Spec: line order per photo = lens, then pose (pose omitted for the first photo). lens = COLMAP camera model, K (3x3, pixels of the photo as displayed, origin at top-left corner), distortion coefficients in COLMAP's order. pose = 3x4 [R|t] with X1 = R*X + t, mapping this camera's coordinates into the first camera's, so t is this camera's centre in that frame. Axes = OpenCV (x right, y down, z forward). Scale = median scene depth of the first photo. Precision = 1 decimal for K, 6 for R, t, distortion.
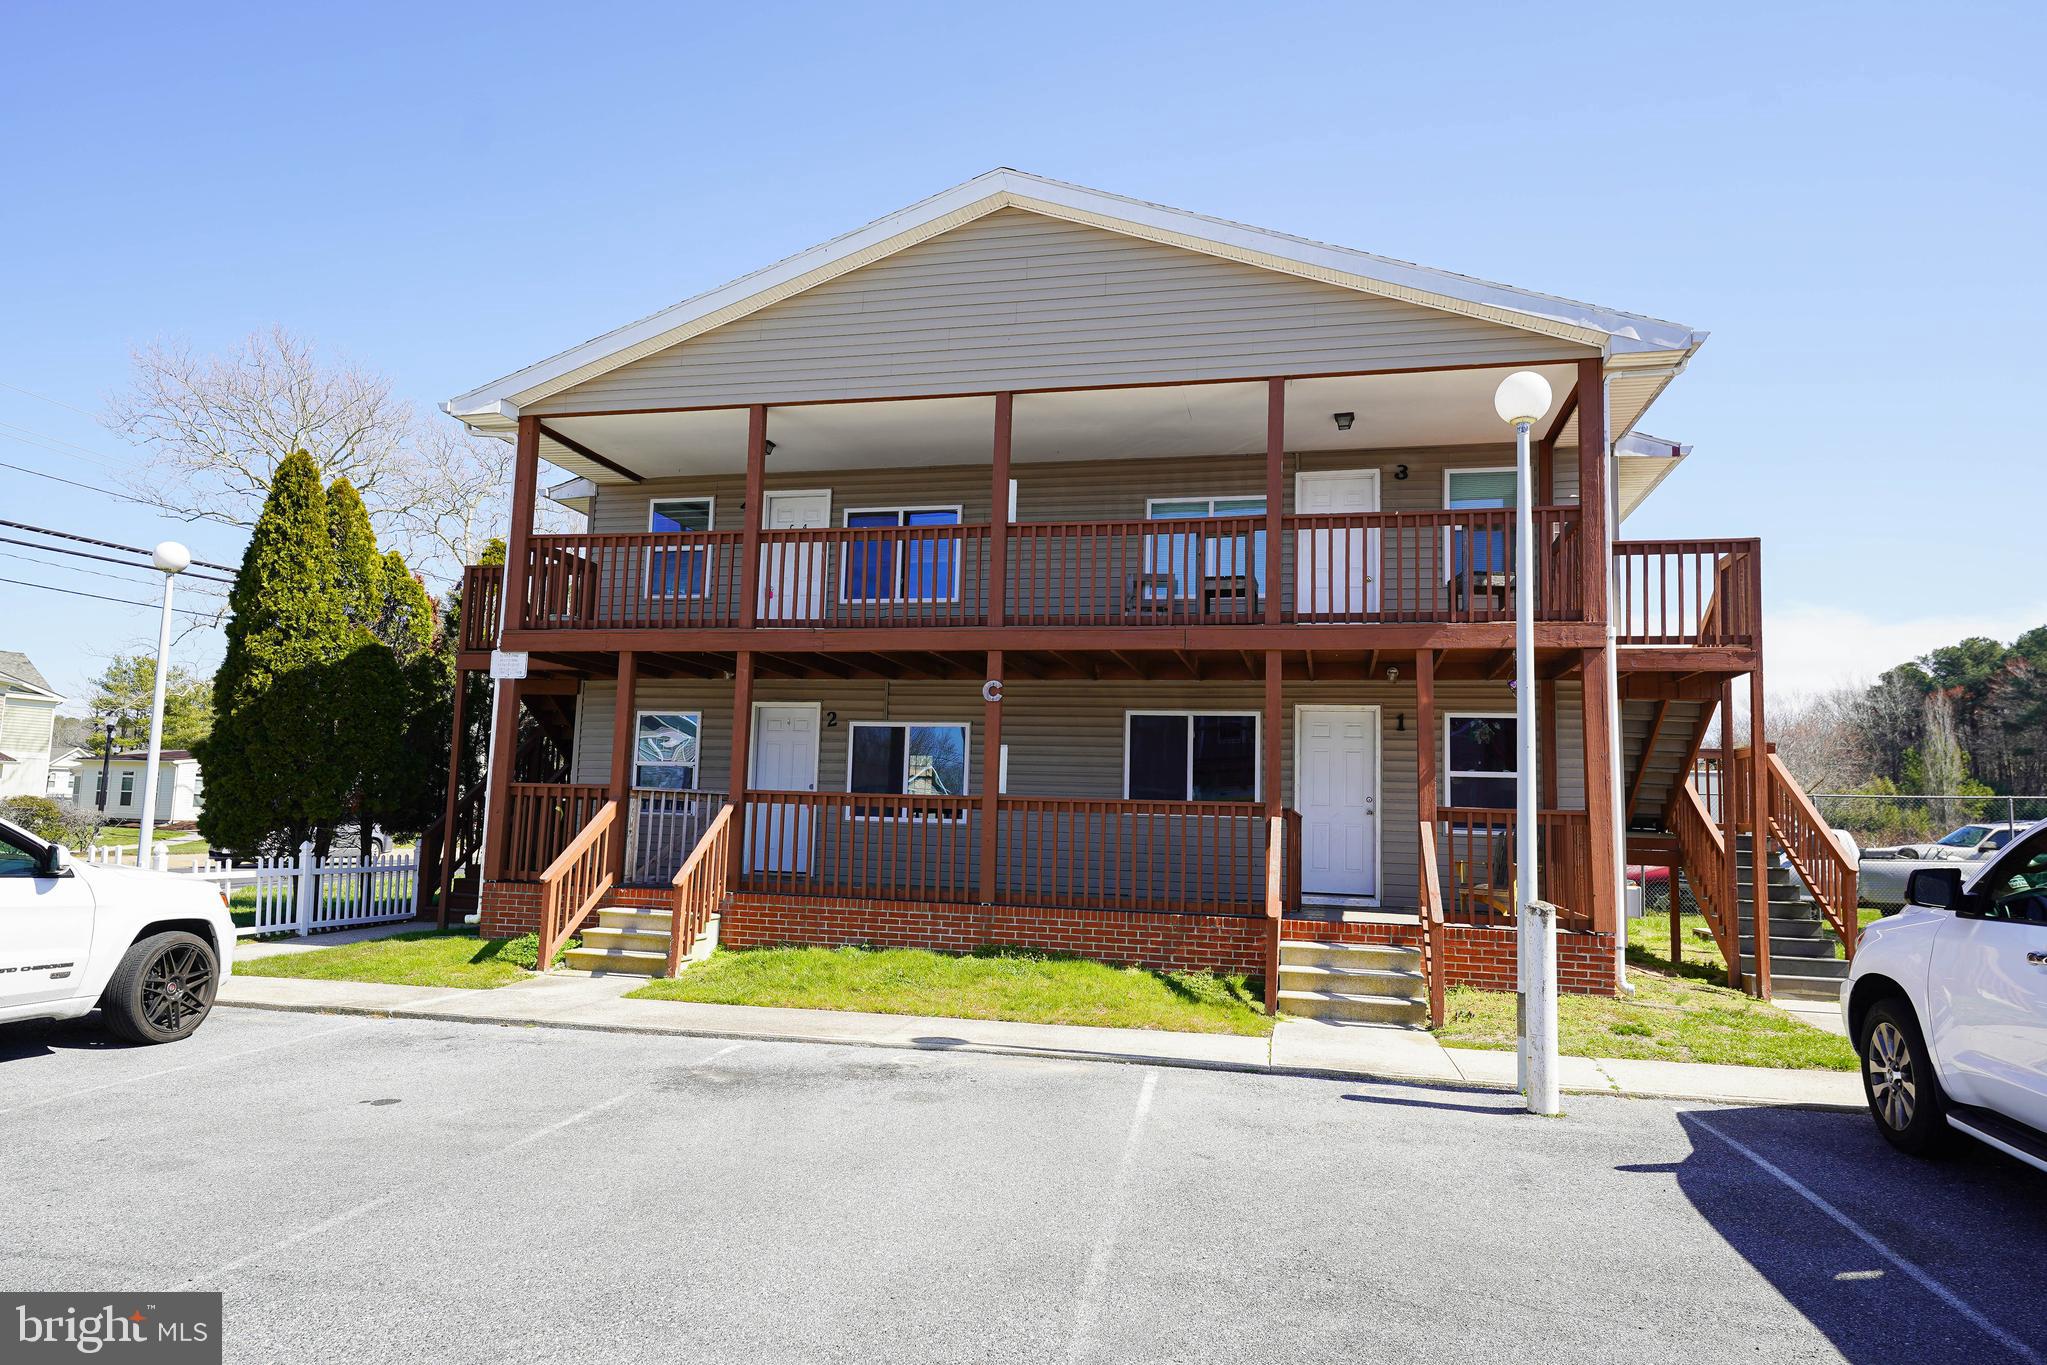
lens RADIAL K [[1268.1, 0, 1027.1], [0, 1268.1, 686.0], [0, 0, 1]] dist [0.007924, 0.002279]
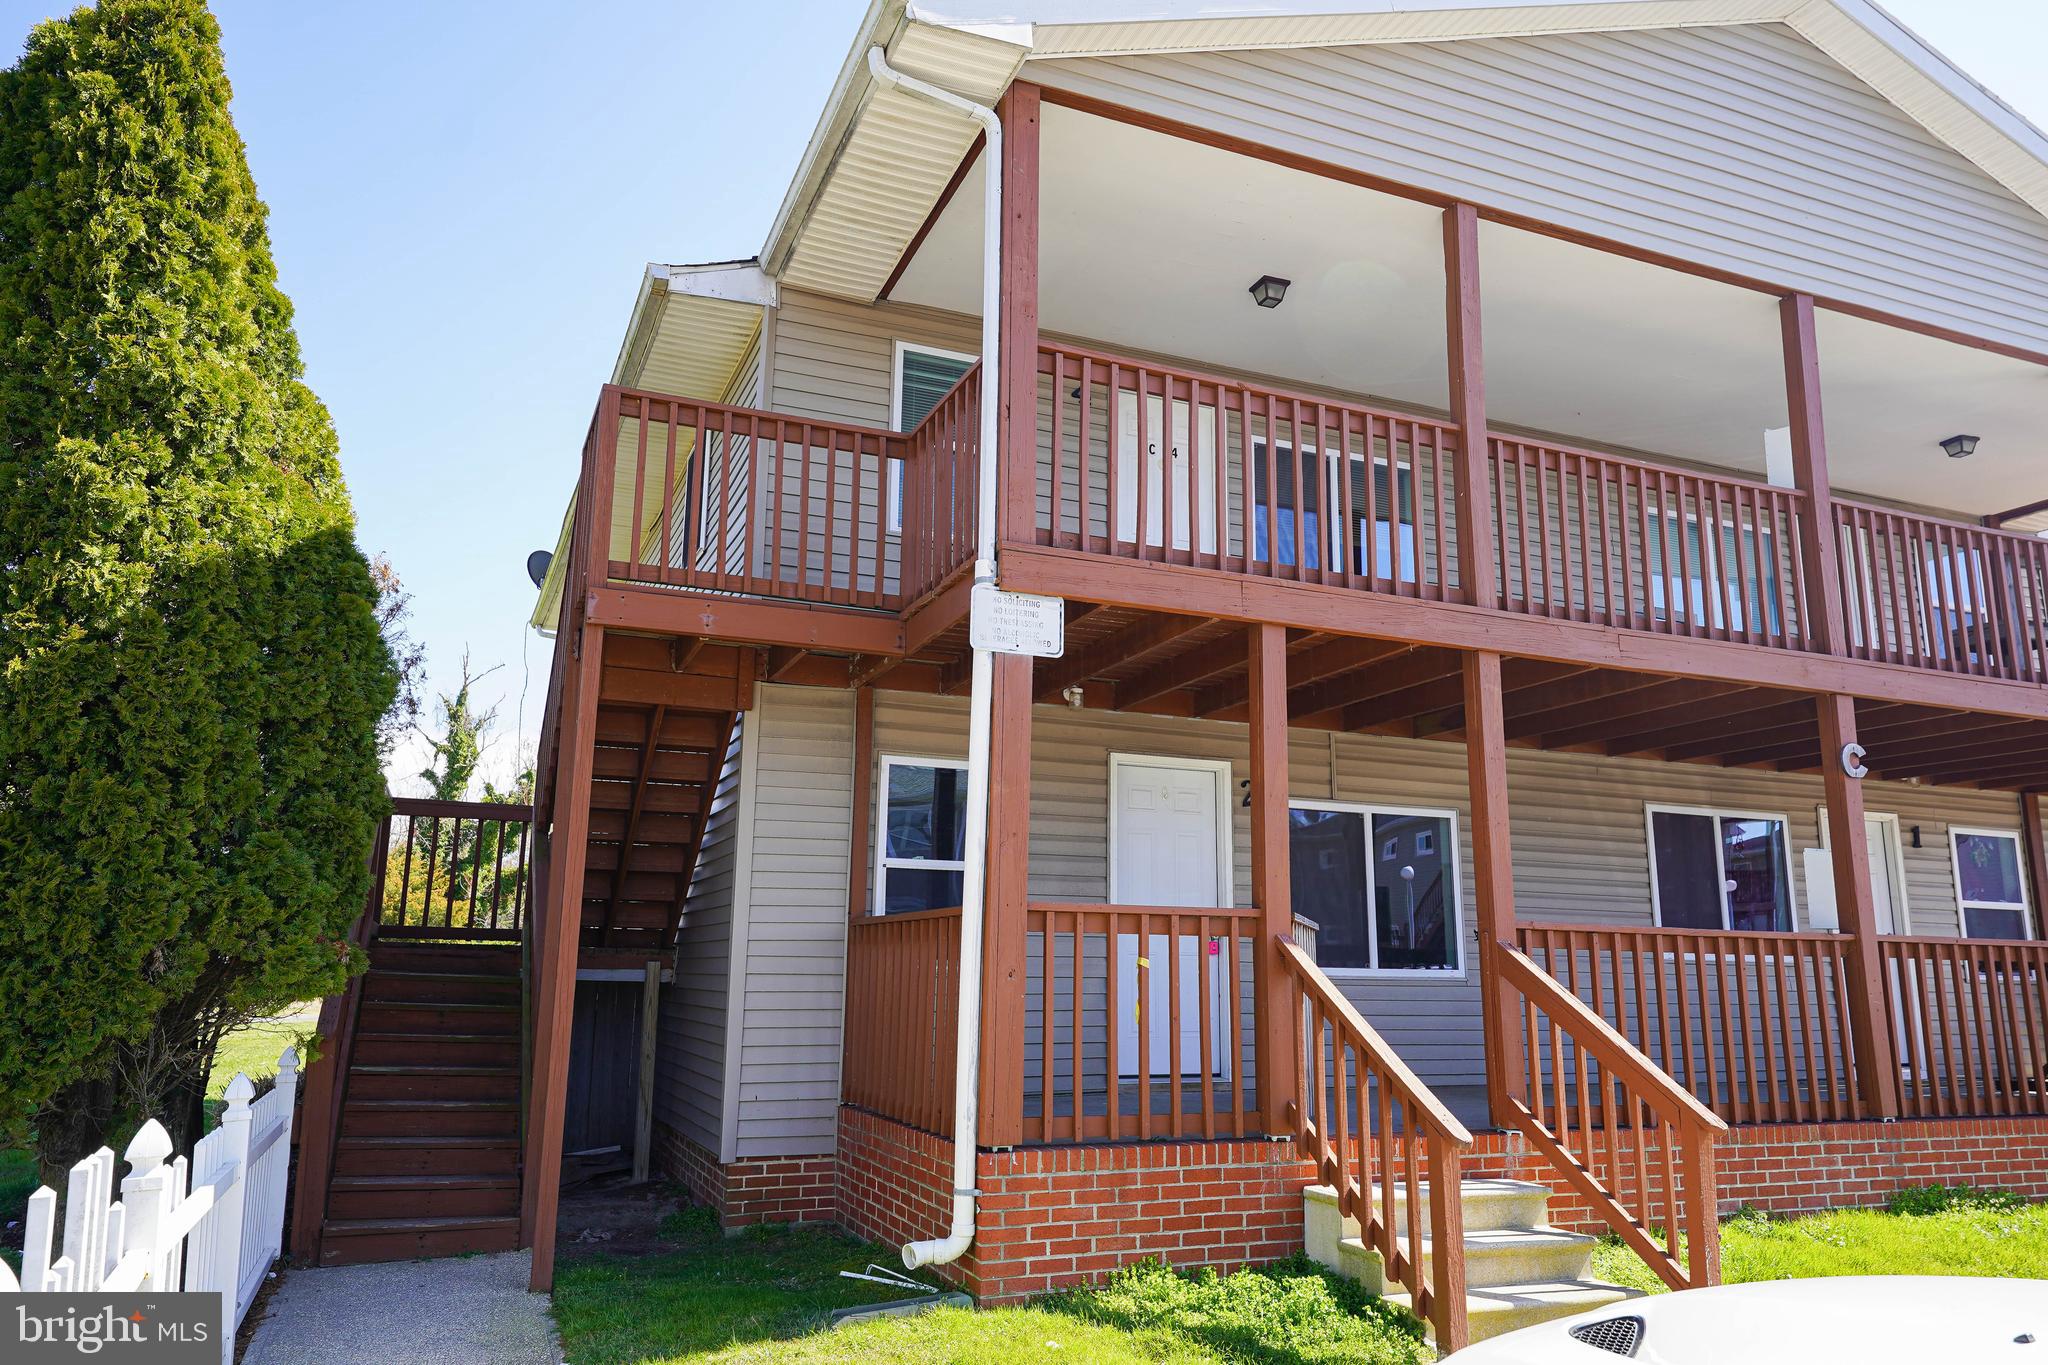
lens RADIAL K [[1390.8, 0, 1034.7], [0, 1390.8, 693.6], [0, 0, 1]] dist [0.019799, 0.000335]
pose [[0.806227, 0.096777, 0.583637, -0.712180], [-0.052821, 0.994365, -0.091915, 0.052519], [-0.589243, 0.043276, 0.806796, 0.657711]]
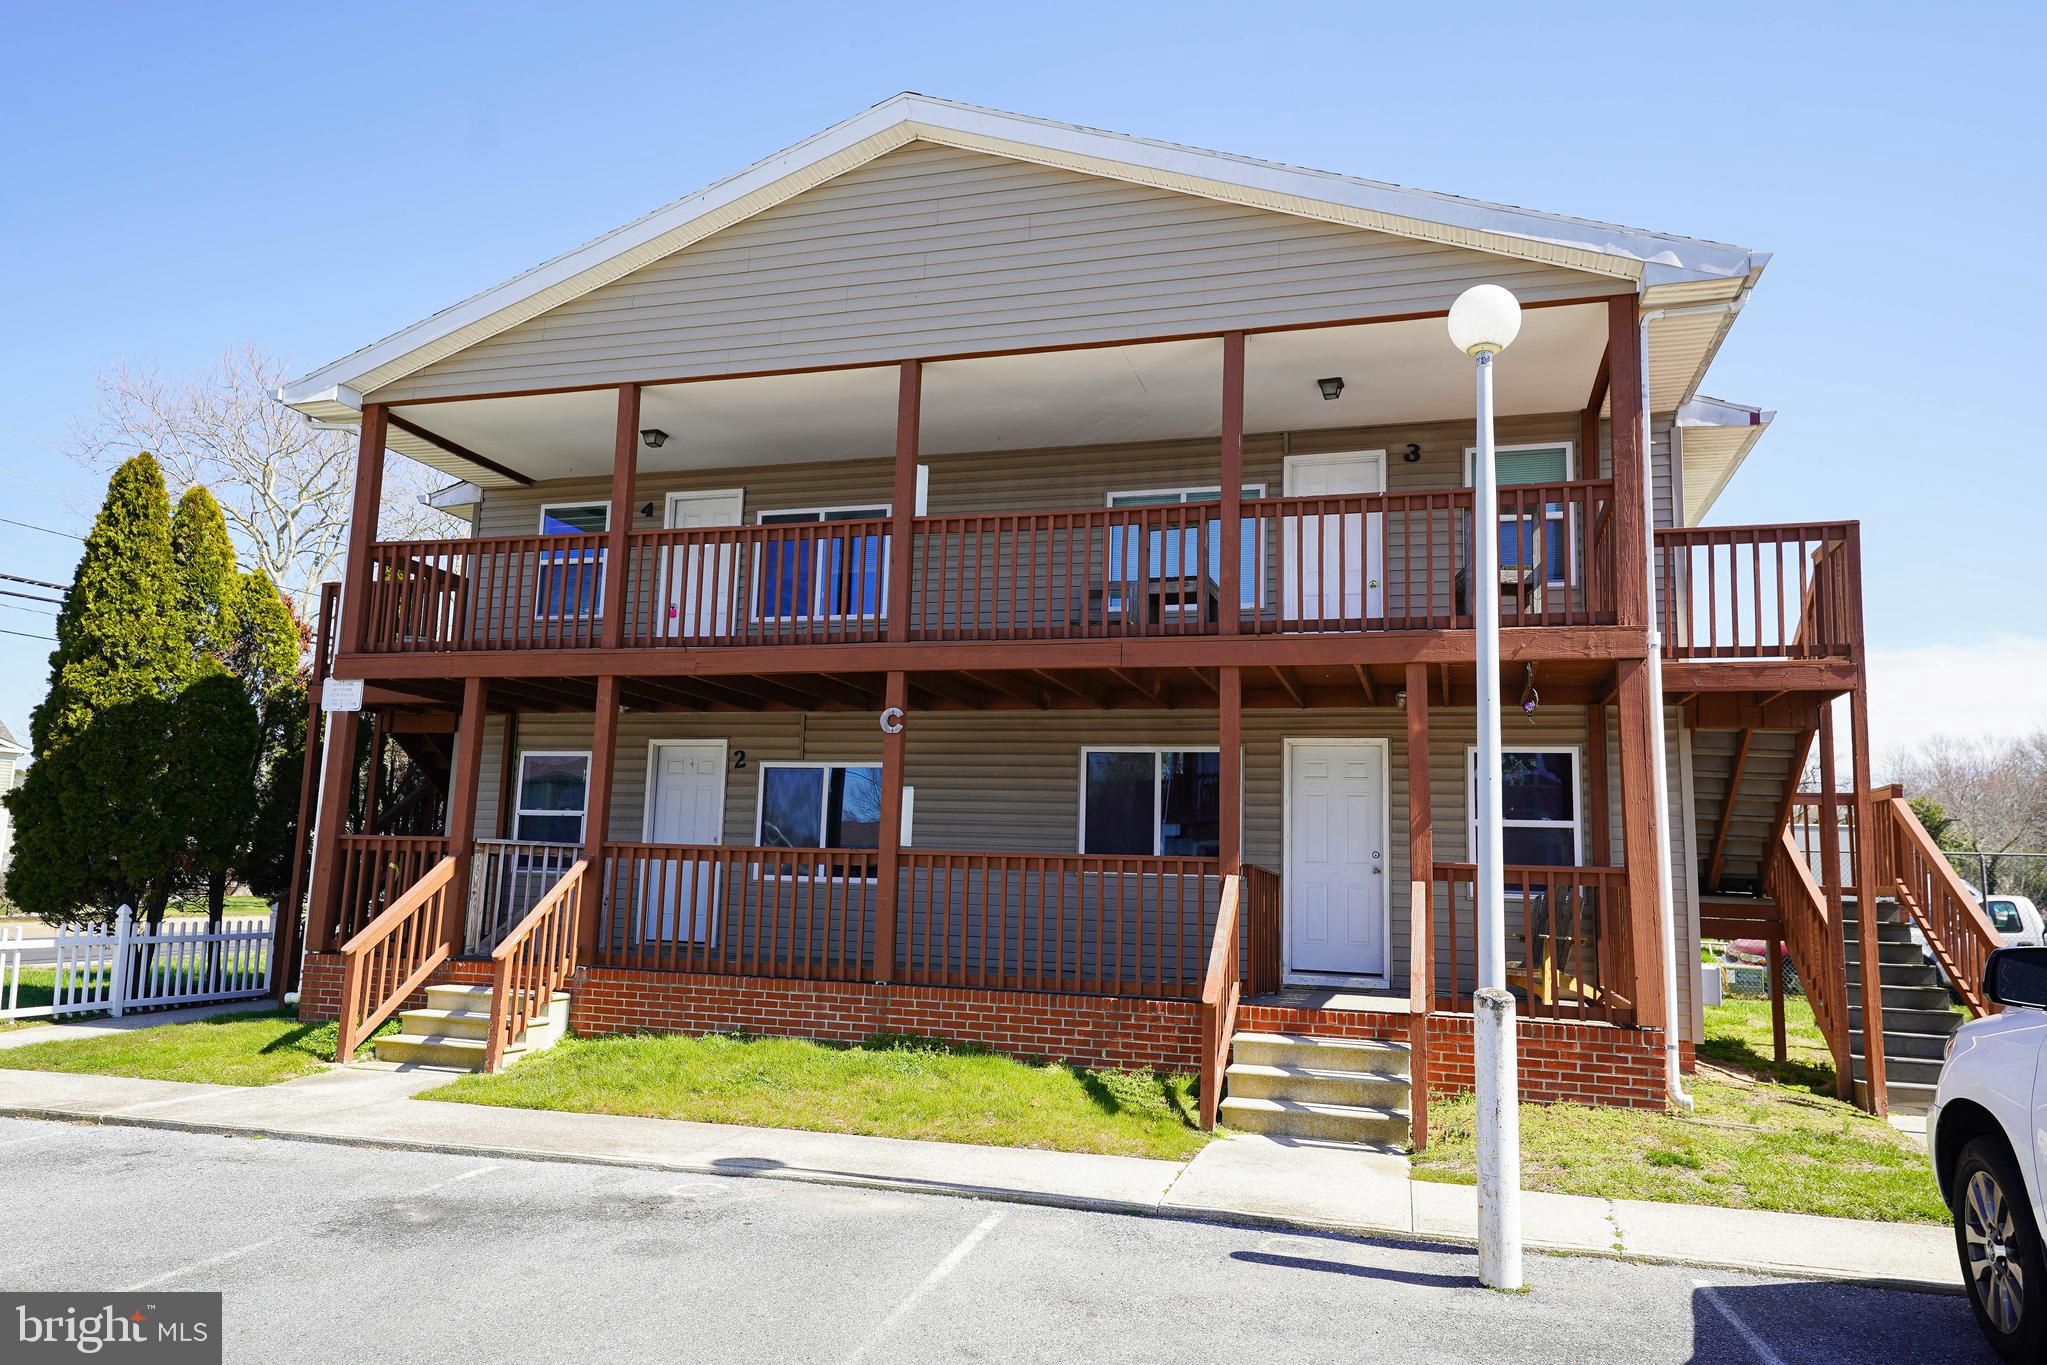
lens RADIAL K [[1390.1, 0, 1024.1], [0, 1390.1, 682.2], [0, 0, 1]] dist [0.019799, 0.000335]
pose [[0.998181, -0.007119, -0.059864, 0.107127], [0.004839, 0.999261, -0.038134, 0.013304], [0.060091, 0.037775, 0.997478, 0.104106]]
